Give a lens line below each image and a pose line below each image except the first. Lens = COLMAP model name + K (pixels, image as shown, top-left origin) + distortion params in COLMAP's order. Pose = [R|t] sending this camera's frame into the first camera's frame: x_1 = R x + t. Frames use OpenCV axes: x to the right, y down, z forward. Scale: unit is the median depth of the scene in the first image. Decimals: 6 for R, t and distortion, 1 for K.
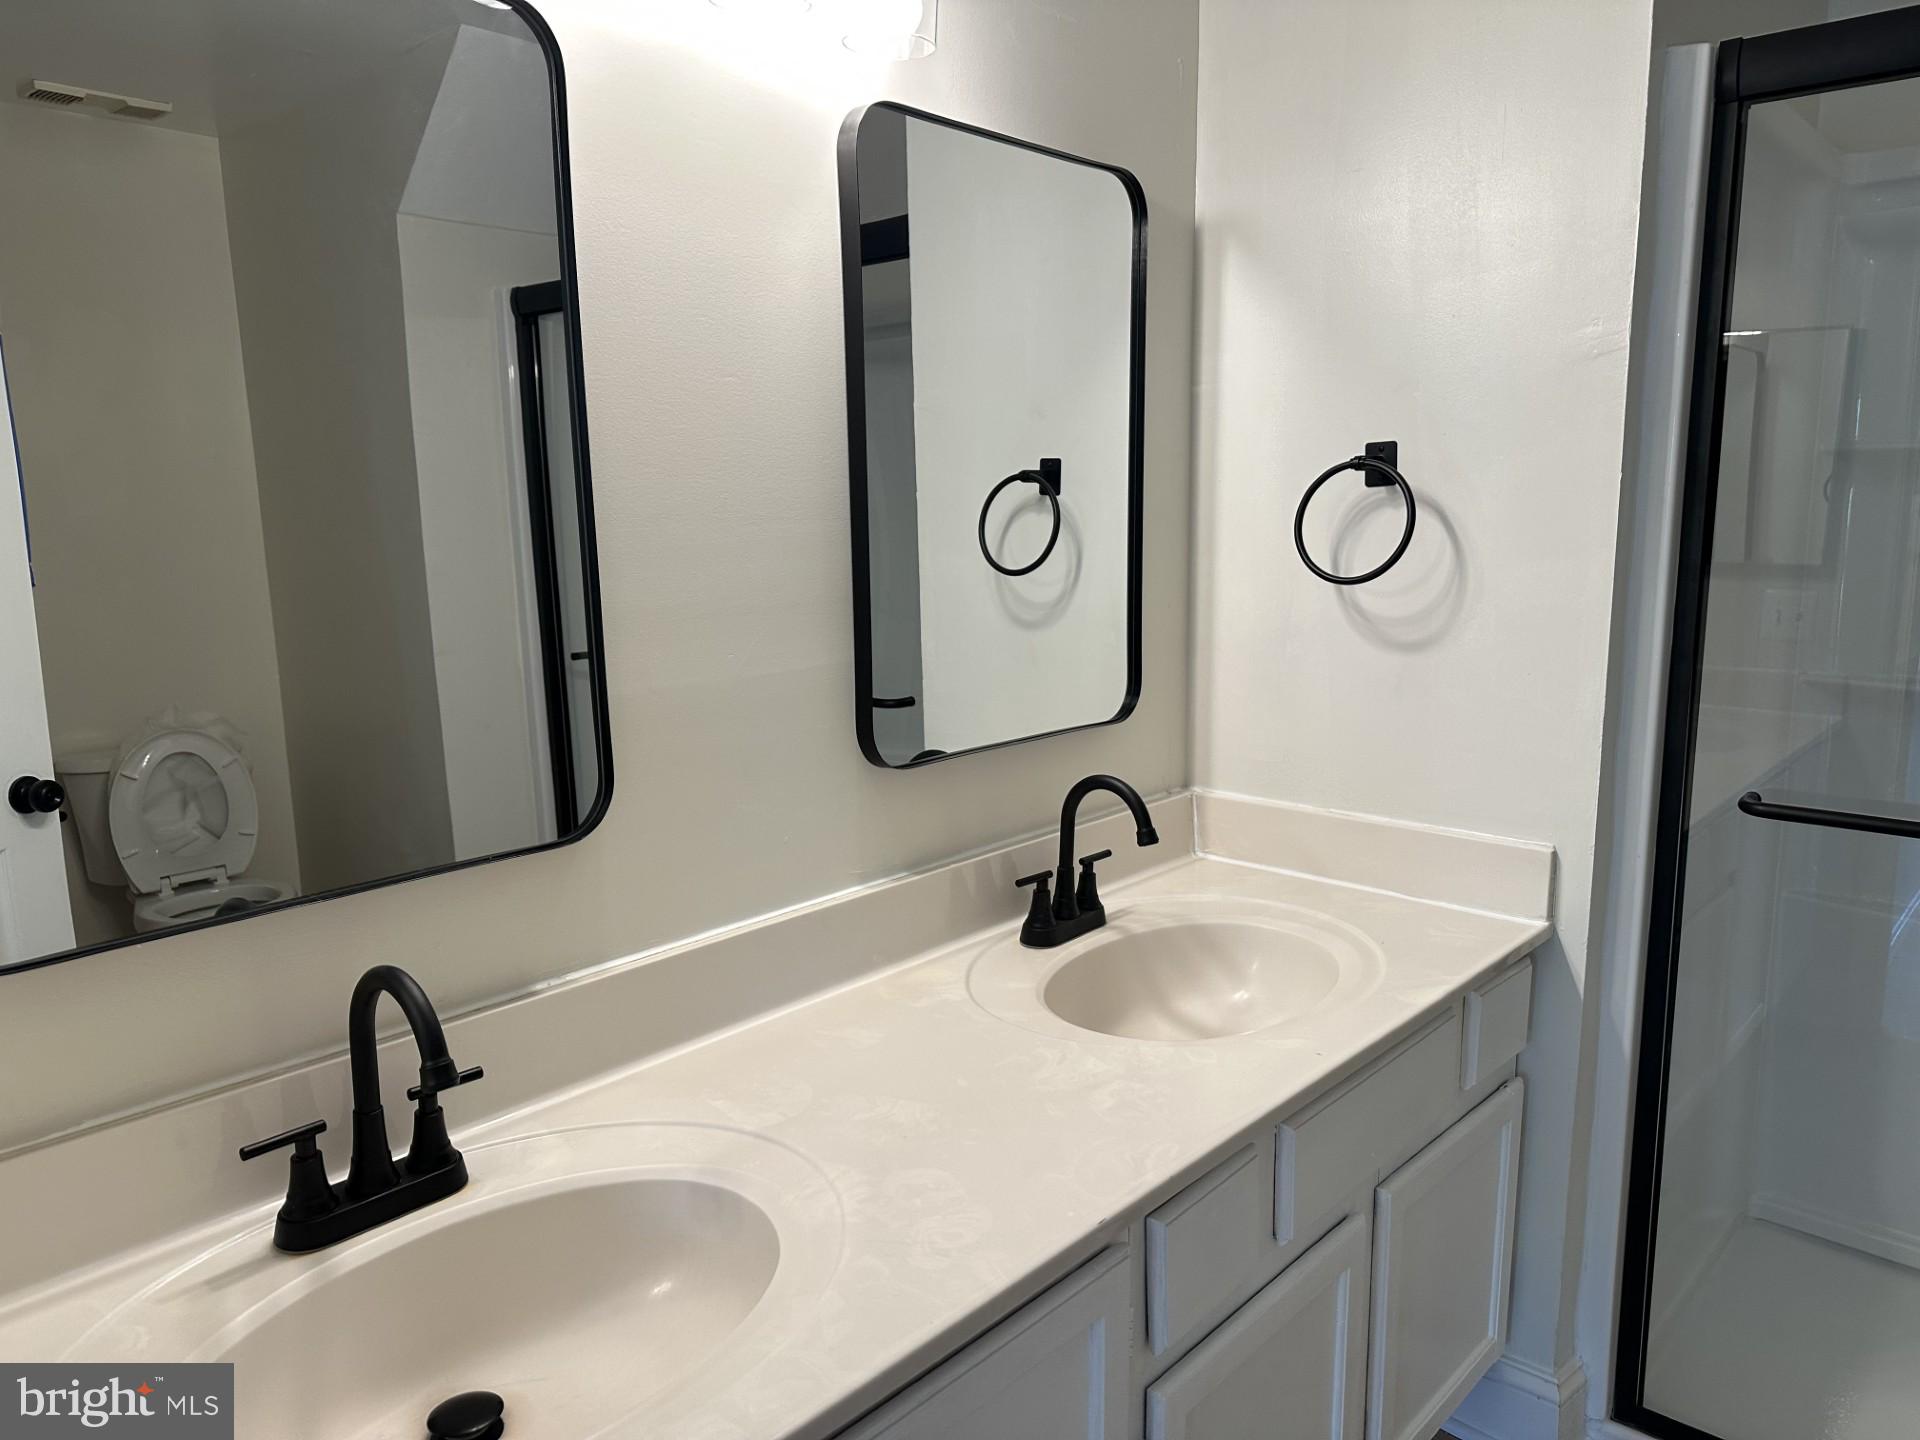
lens RADIAL K [[1329.6, 0, 956.7], [0, 1329.6, 723.4], [0, 0, 1]] dist [0.061652, -0.082170]
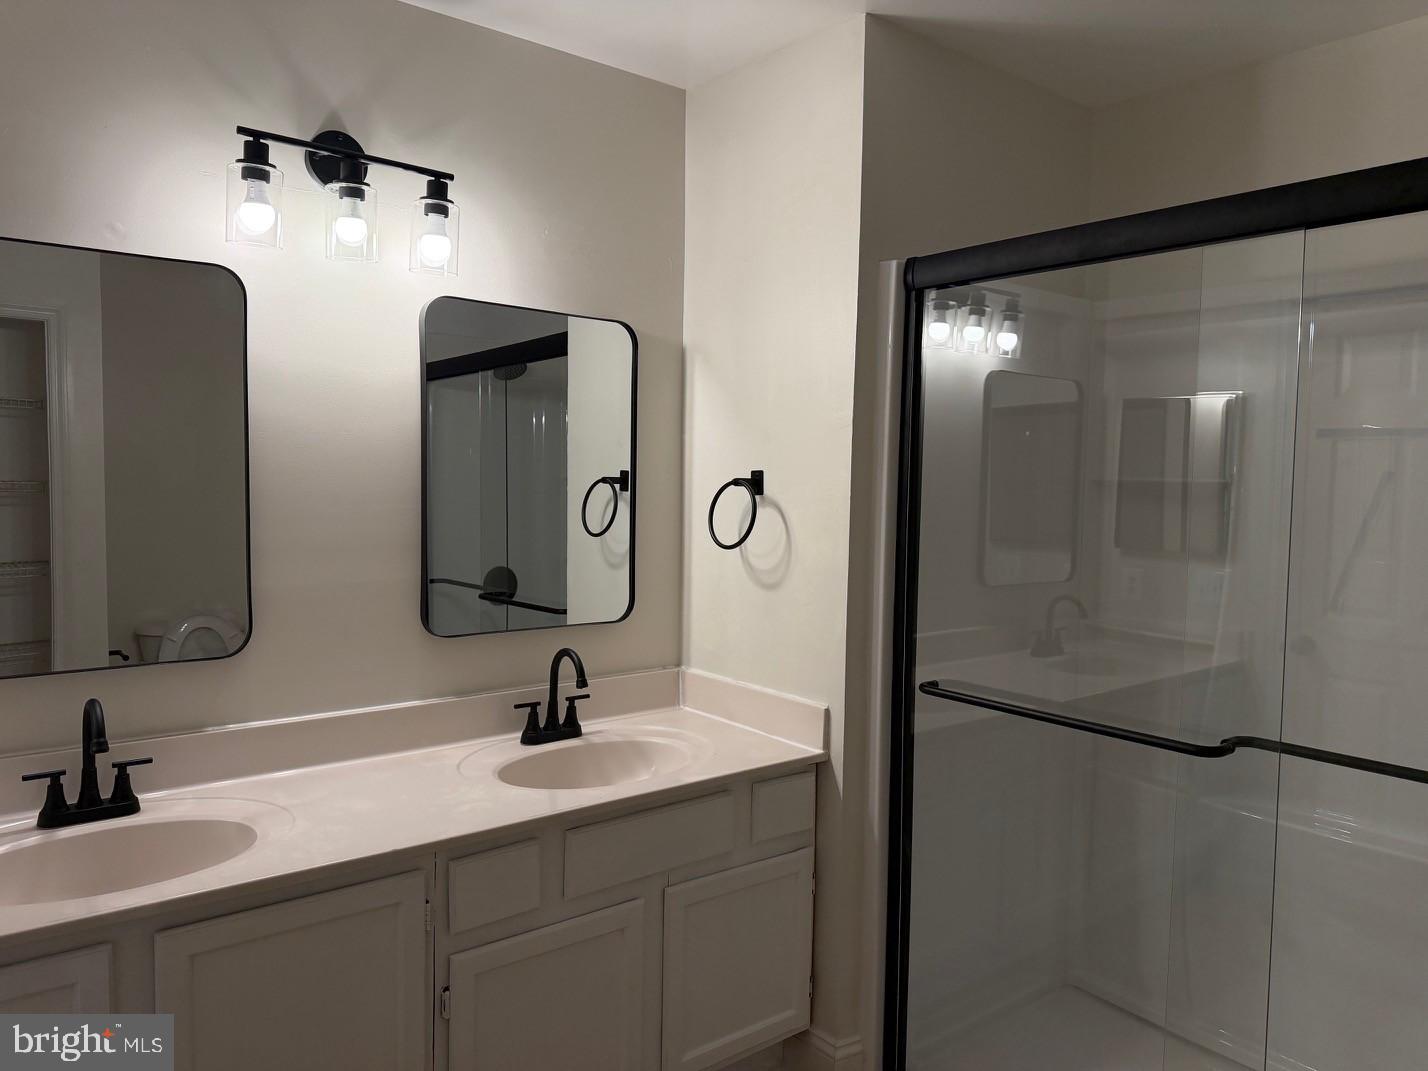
lens RADIAL K [[988.9, 0, 711.6], [0, 988.9, 538.1], [0, 0, 1]] dist [0.061652, -0.082170]
pose [[0.987138, 0.036931, -0.155544, 0.476204], [-0.054190, 0.992649, -0.108222, 0.023567], [0.150404, 0.115259, 0.981883, -0.284607]]
